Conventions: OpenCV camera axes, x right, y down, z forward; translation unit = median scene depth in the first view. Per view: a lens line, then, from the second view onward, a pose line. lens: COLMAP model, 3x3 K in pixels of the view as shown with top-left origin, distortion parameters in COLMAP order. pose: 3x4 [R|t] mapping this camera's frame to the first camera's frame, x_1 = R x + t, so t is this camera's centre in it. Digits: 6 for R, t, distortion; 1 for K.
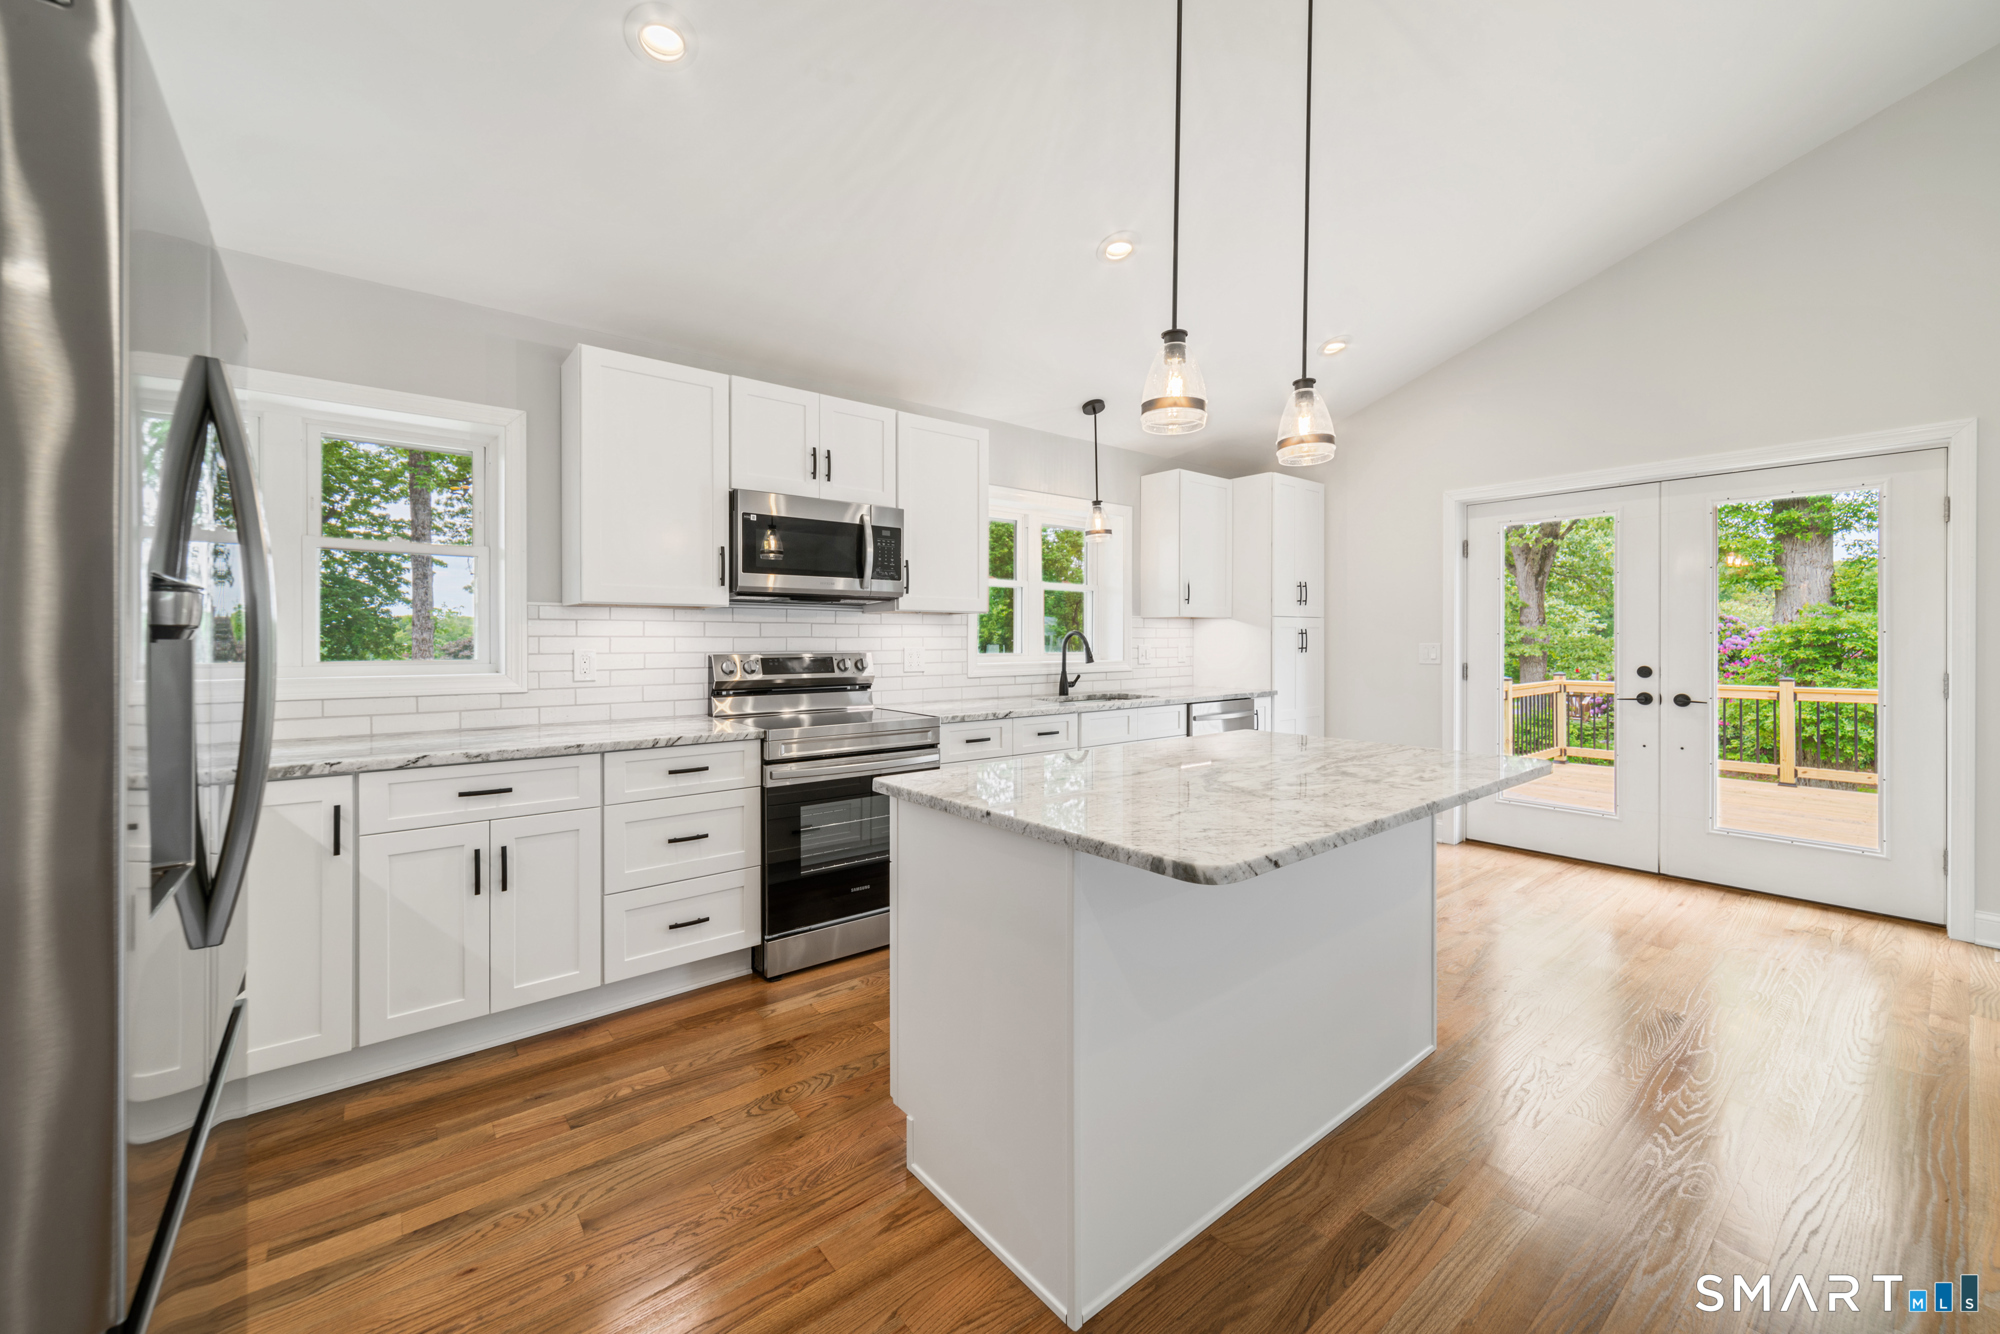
lens RADIAL K [[787.3, 0, 1001.5], [0, 787.3, 636.6], [0, 0, 1]] dist [-0.000248, 0.000982]
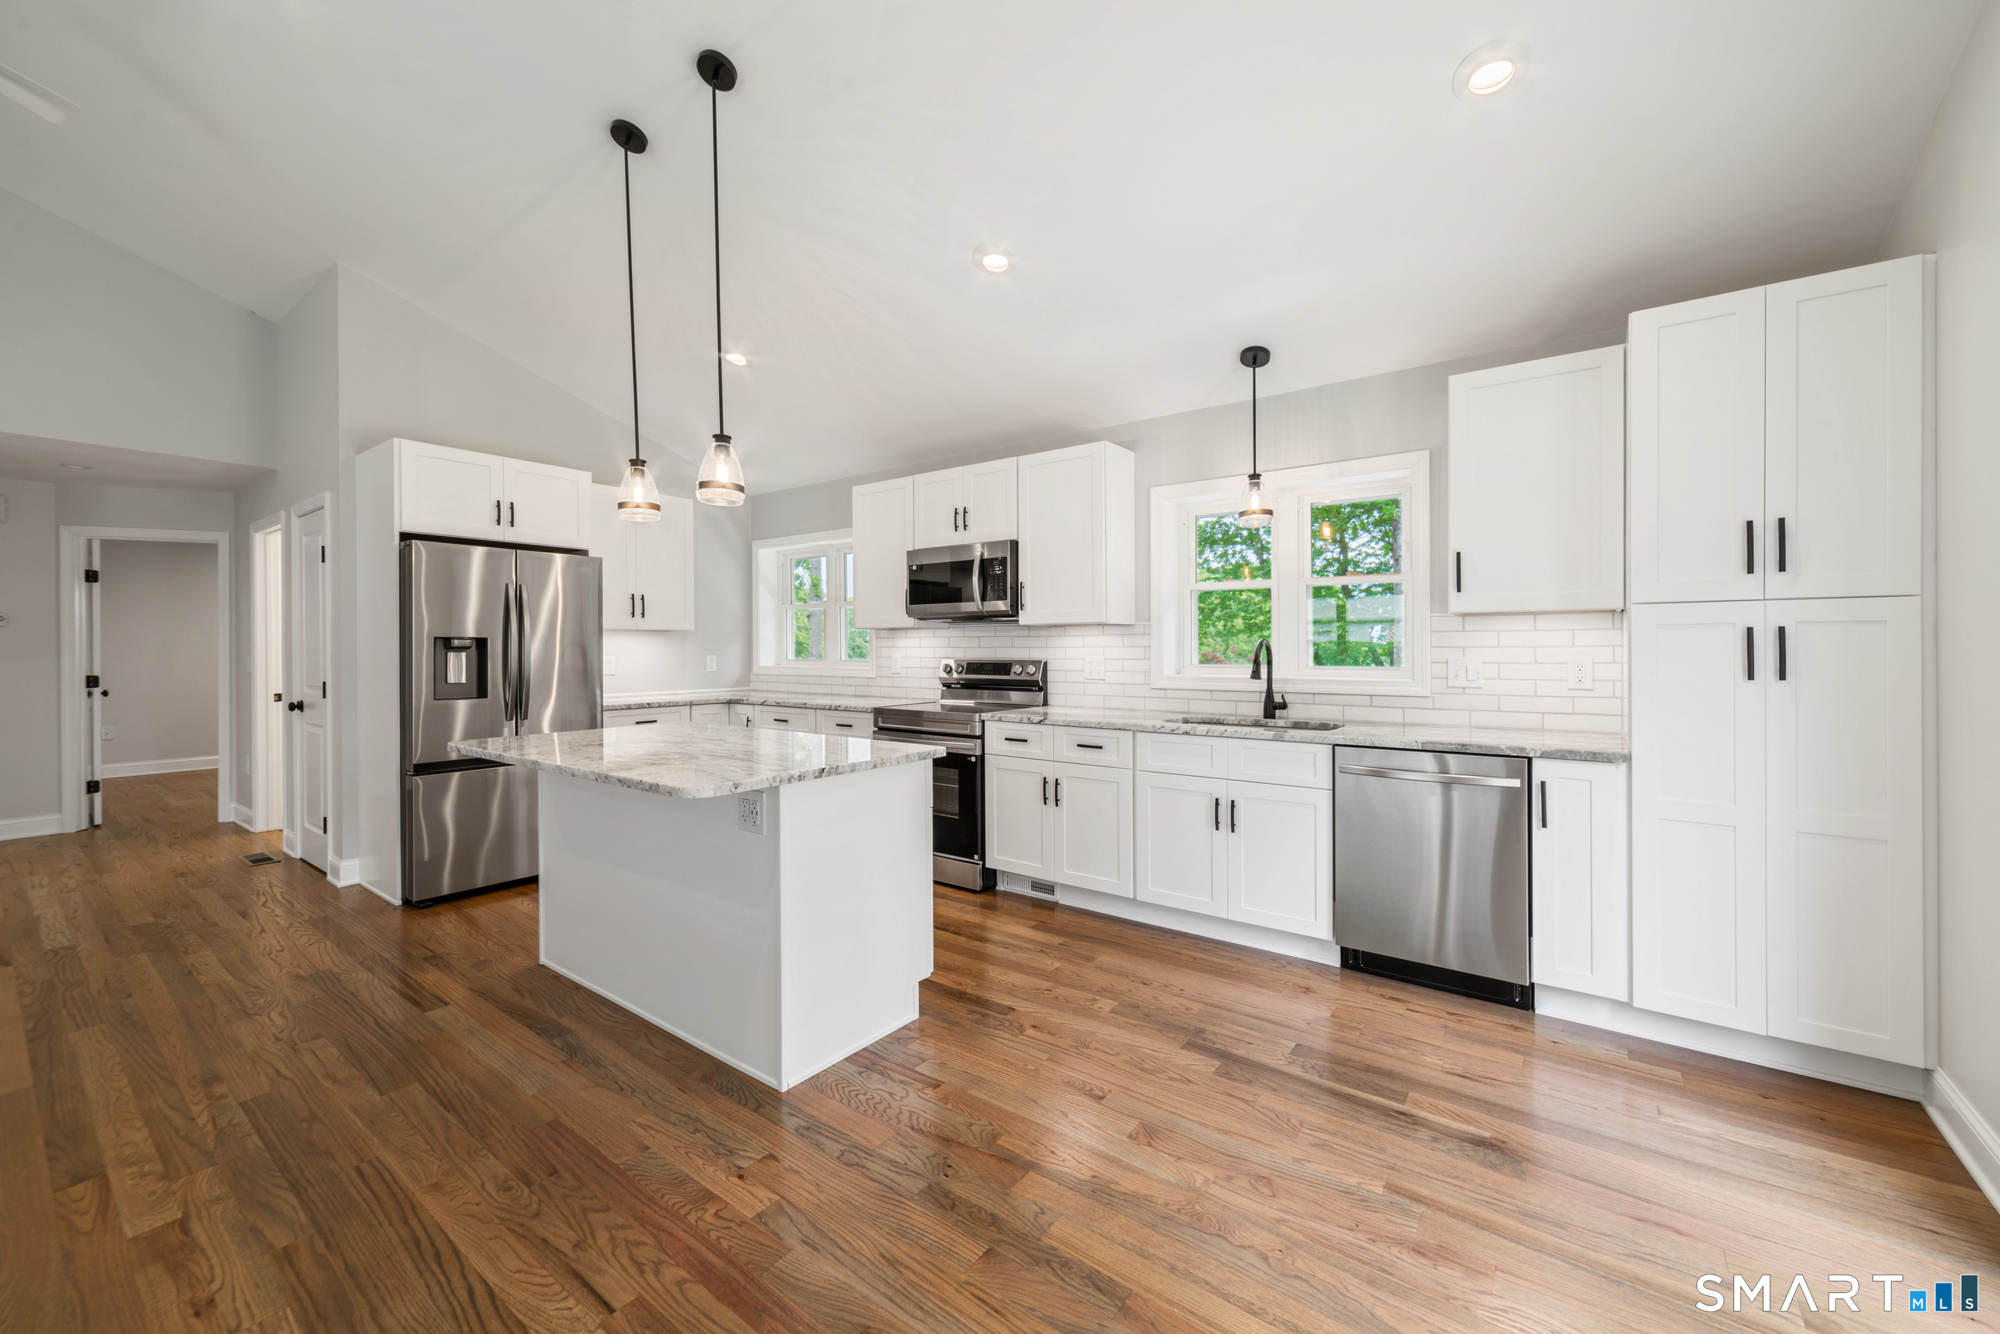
lens RADIAL K [[787.3, 0, 1007.7], [0, 787.3, 658.7], [0, 0, 1]] dist [-0.000248, 0.000982]
pose [[0.246851, 0.012748, -0.968970, 0.983093], [0.003759, 0.999893, 0.014112, 0.000944], [0.969046, -0.007126, 0.246777, 0.670436]]
